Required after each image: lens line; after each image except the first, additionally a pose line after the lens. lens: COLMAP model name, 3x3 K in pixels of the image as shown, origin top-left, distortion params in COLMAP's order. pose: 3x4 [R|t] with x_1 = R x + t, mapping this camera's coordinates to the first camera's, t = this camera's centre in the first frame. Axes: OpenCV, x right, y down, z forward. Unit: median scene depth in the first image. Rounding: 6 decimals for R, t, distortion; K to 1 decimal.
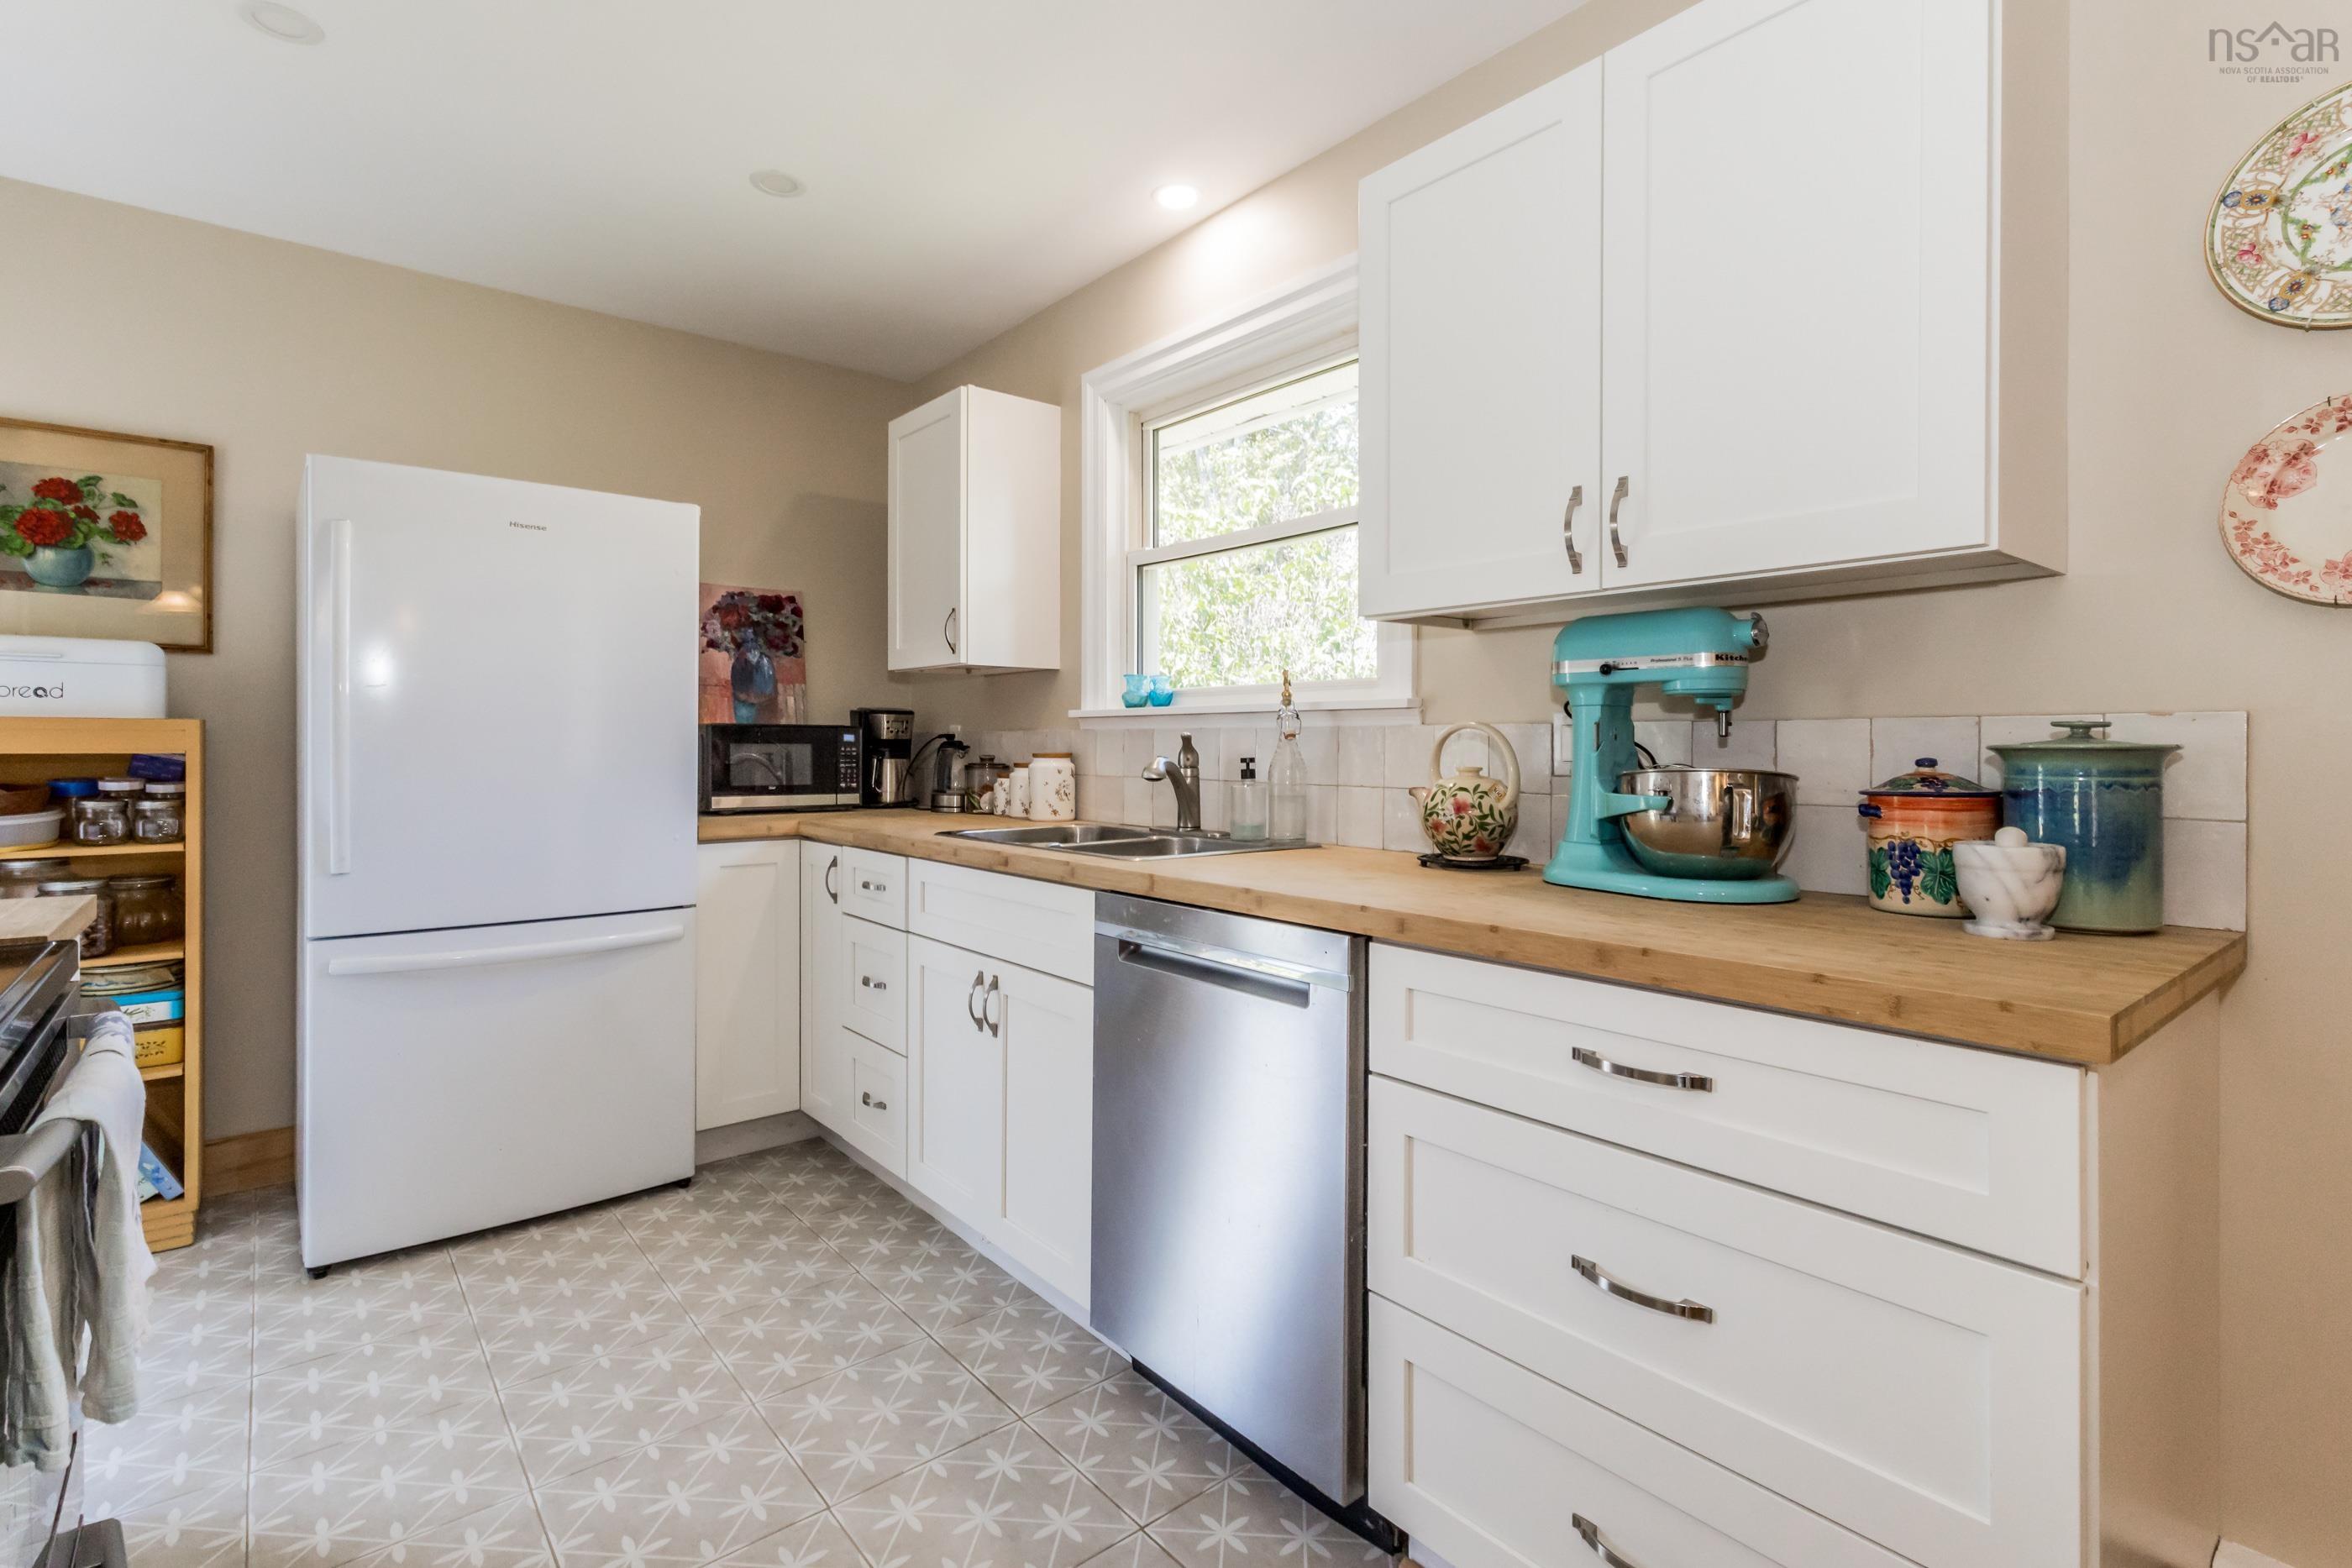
lens RADIAL K [[1094.5, 0, 1217.0], [0, 1094.5, 746.2], [0, 0, 1]] dist [0.000270, 0.001192]
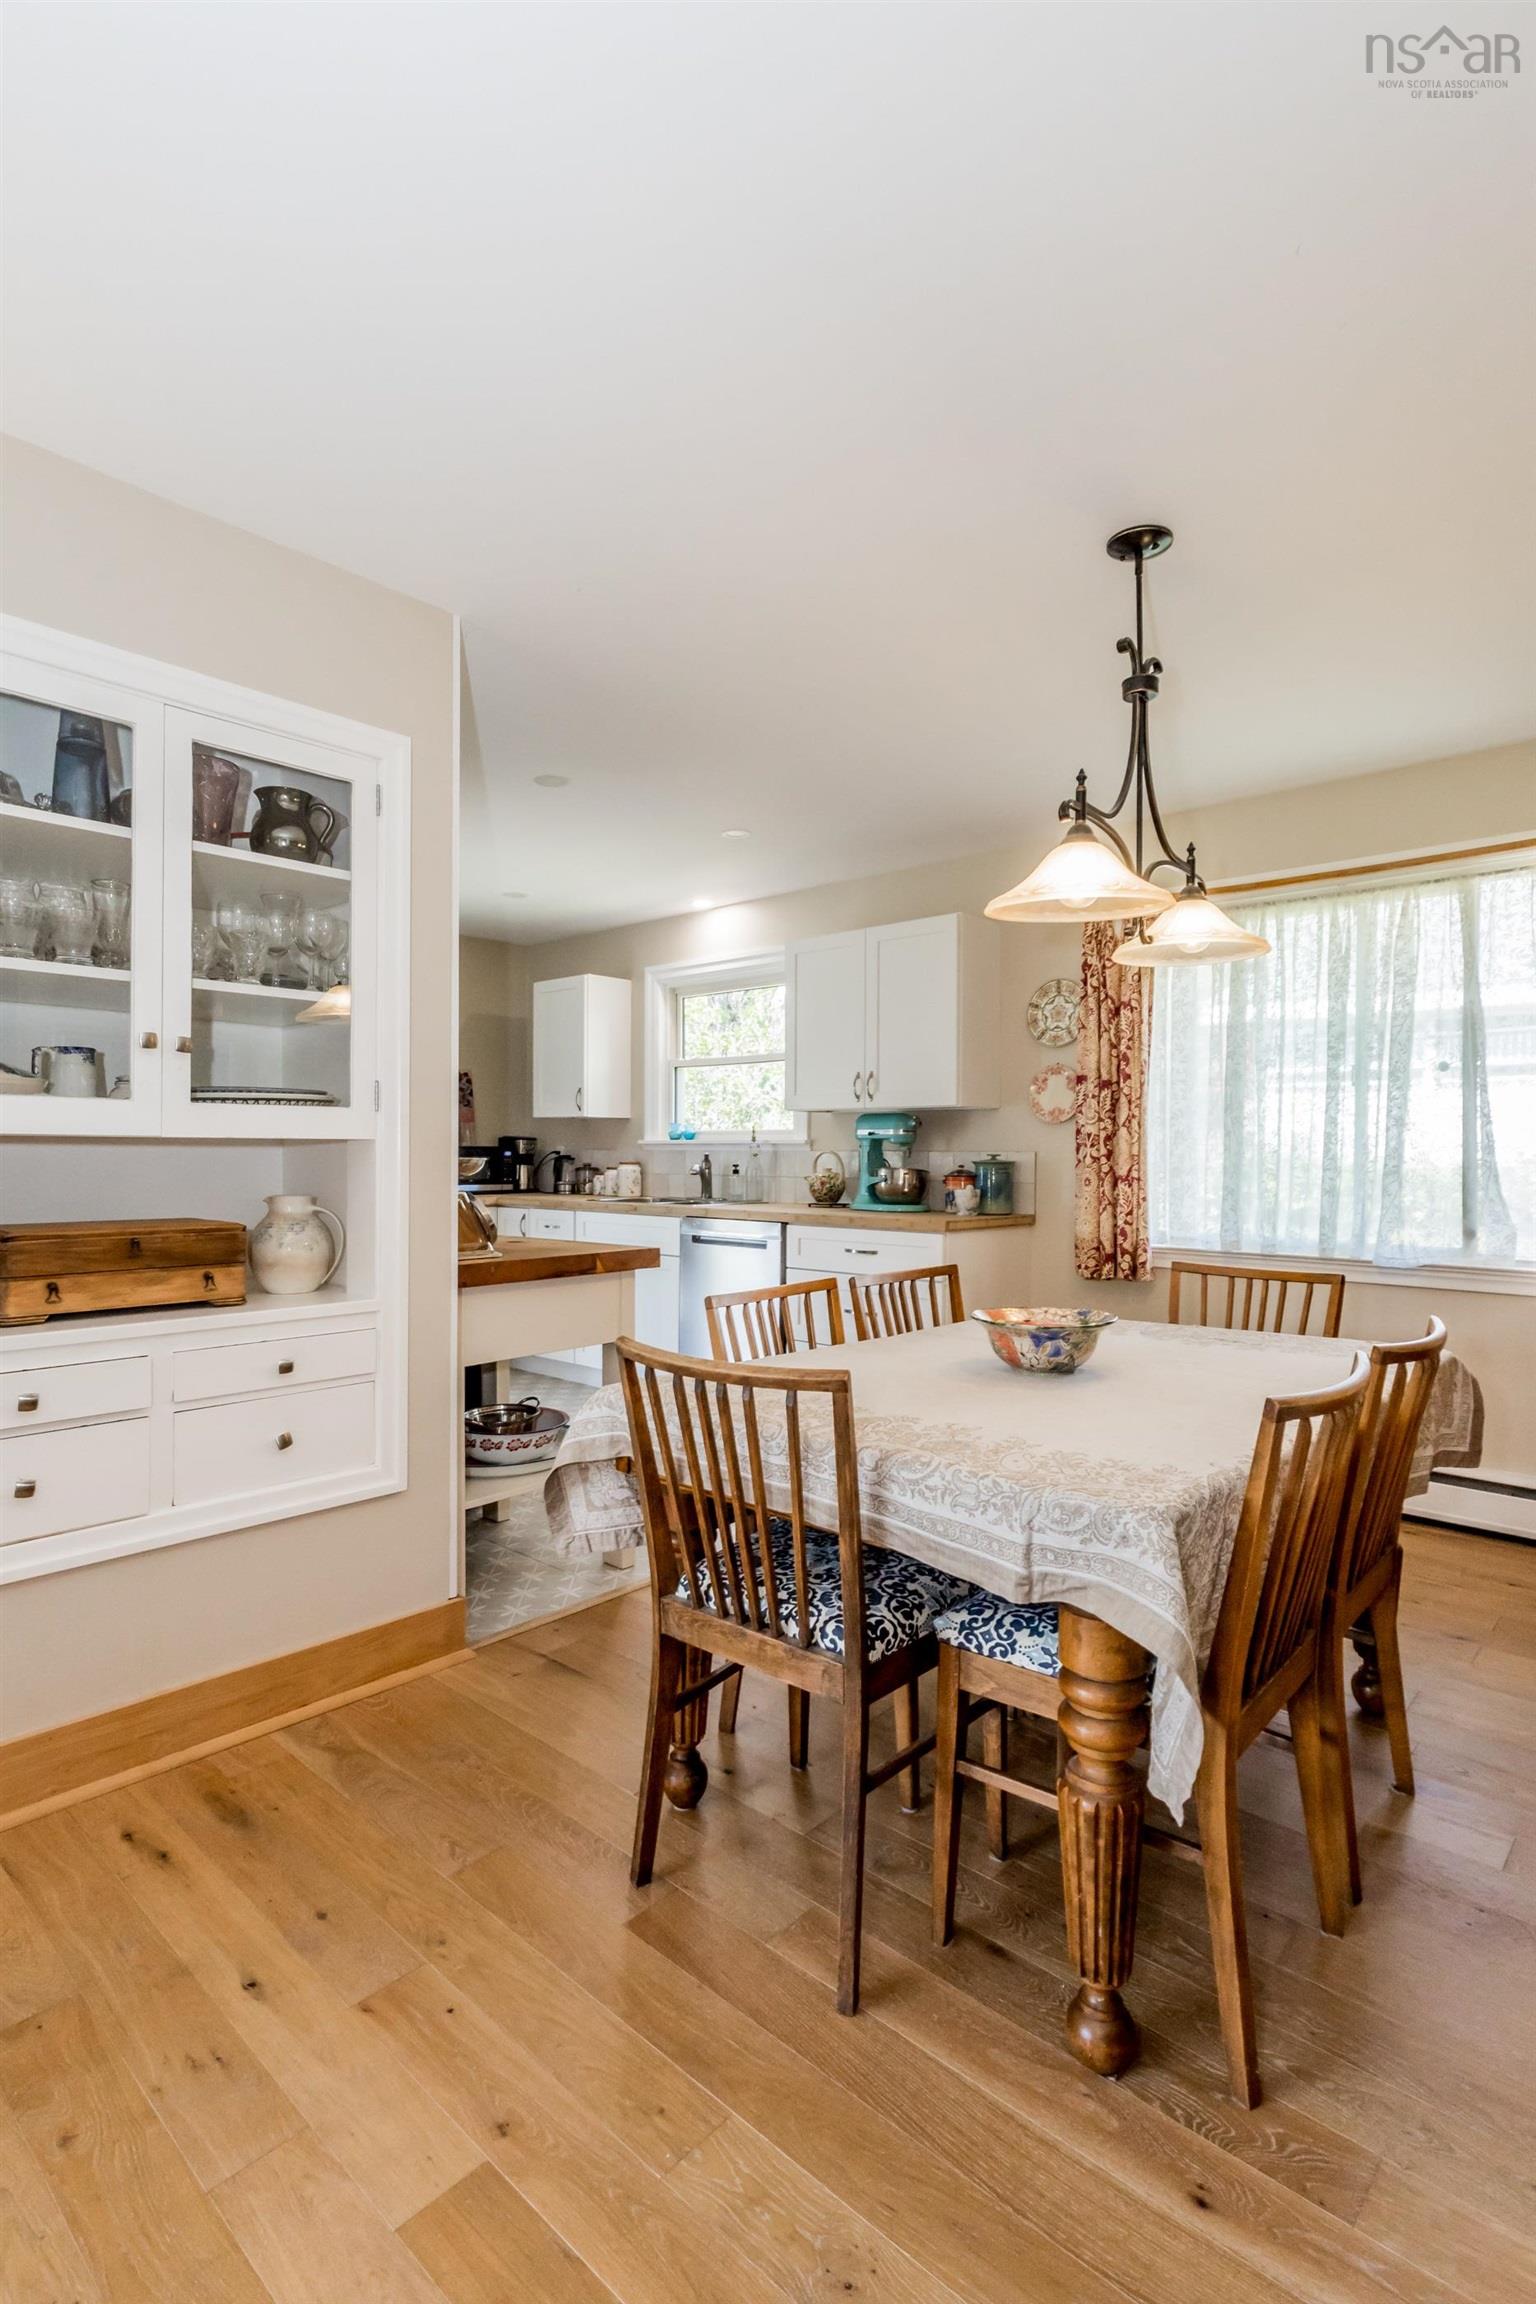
lens RADIAL K [[1129.8, 0, 761.2], [0, 1129.8, 1162.2], [0, 0, 1]] dist [-0.004657, -0.000254]
pose [[0.994009, 0.002217, 0.109278, -0.167070], [-0.002965, 0.999973, 0.006683, -0.009479], [-0.109261, -0.006967, 0.993989, -1.269461]]
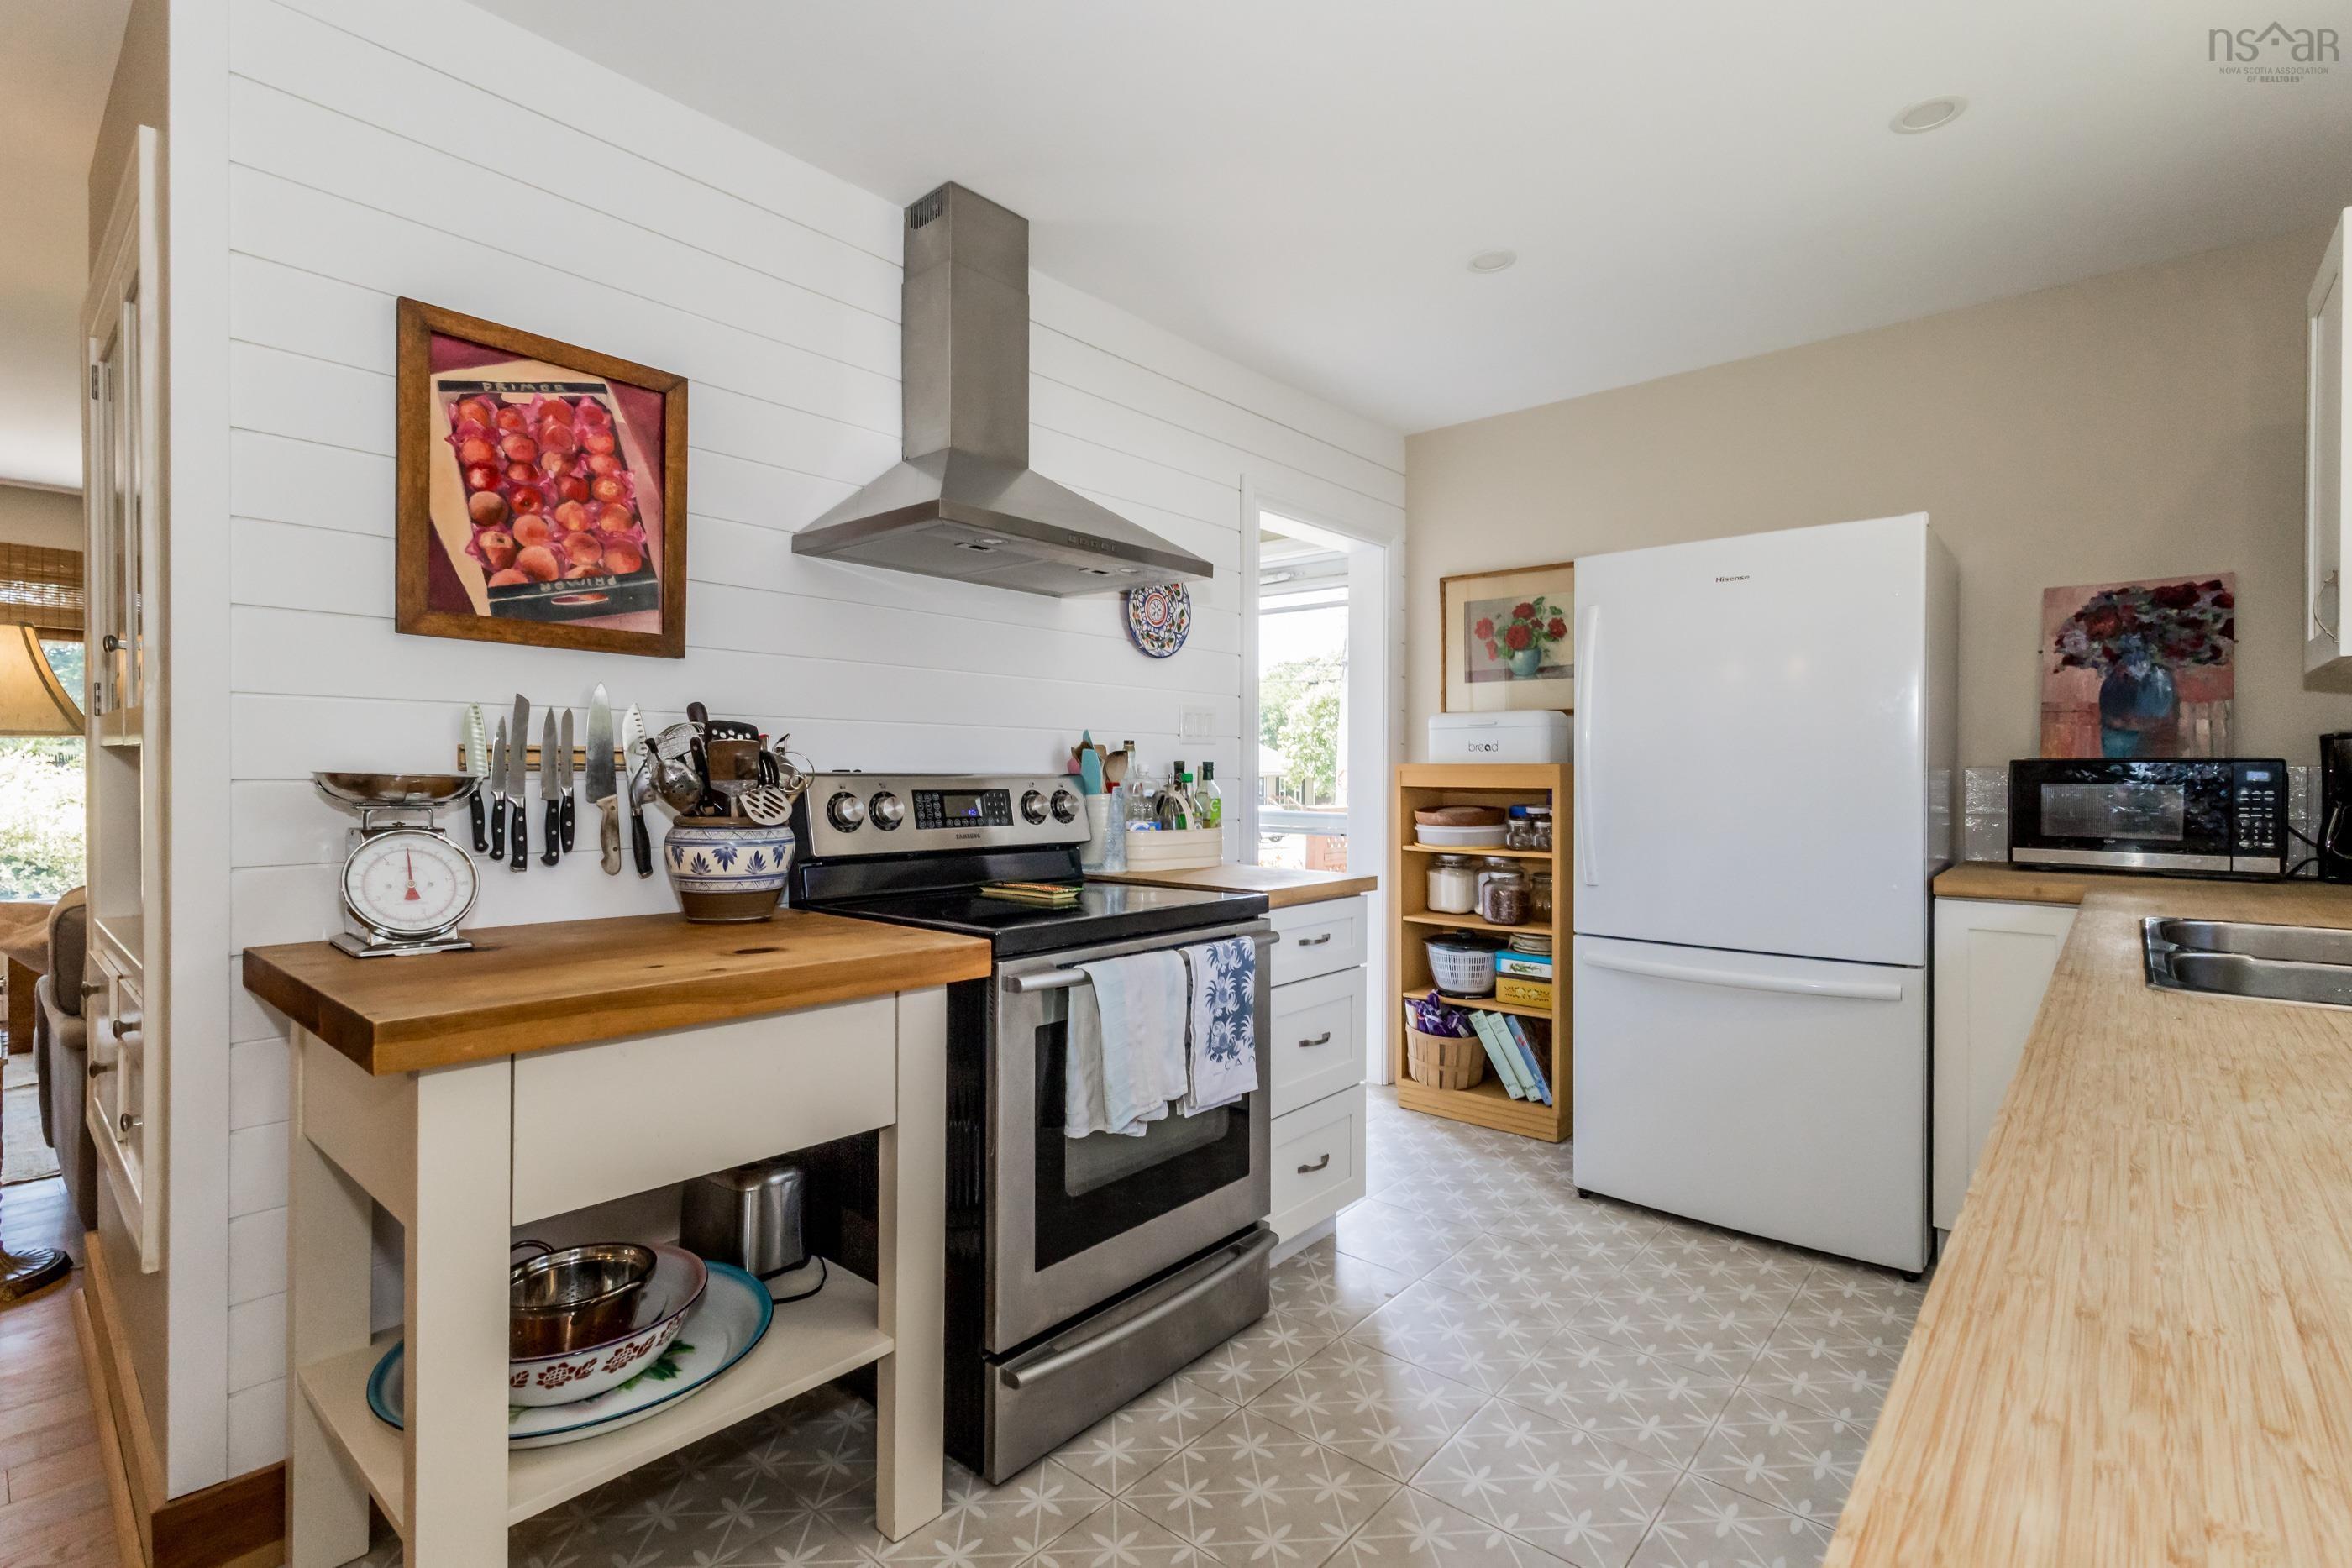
lens RADIAL K [[1094.5, 0, 1167.9], [0, 1094.5, 780.1], [0, 0, 1]] dist [0.000270, 0.001192]
pose [[0.130865, 0.005221, -0.991386, 0.354017], [-0.003964, 0.999981, 0.004743, -0.007915], [0.991392, 0.003309, 0.130883, 0.316652]]
